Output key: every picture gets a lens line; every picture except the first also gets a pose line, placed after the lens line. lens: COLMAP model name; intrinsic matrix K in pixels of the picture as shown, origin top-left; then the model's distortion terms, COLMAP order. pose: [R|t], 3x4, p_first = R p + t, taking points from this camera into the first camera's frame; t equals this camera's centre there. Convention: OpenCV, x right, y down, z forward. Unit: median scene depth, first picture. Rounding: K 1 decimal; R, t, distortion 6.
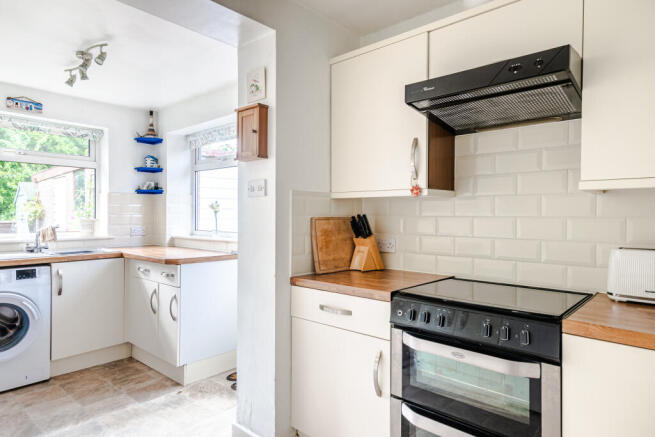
lens RADIAL K [[394.4, 0, 331.8], [0, 394.4, 217.7], [0, 0, 1]] dist [0.036781, -0.000042]
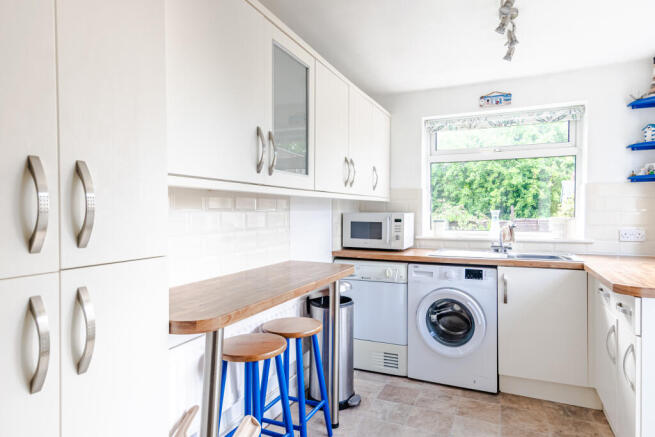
lens RADIAL K [[394.4, 0, 331.8], [0, 394.4, 217.7], [0, 0, 1]] dist [0.036781, -0.000042]
pose [[0.309608, 0.008990, -0.950822, 0.033819], [-0.002178, 0.999959, 0.008745, -0.002522], [0.950862, -0.000636, 0.309615, 0.337159]]
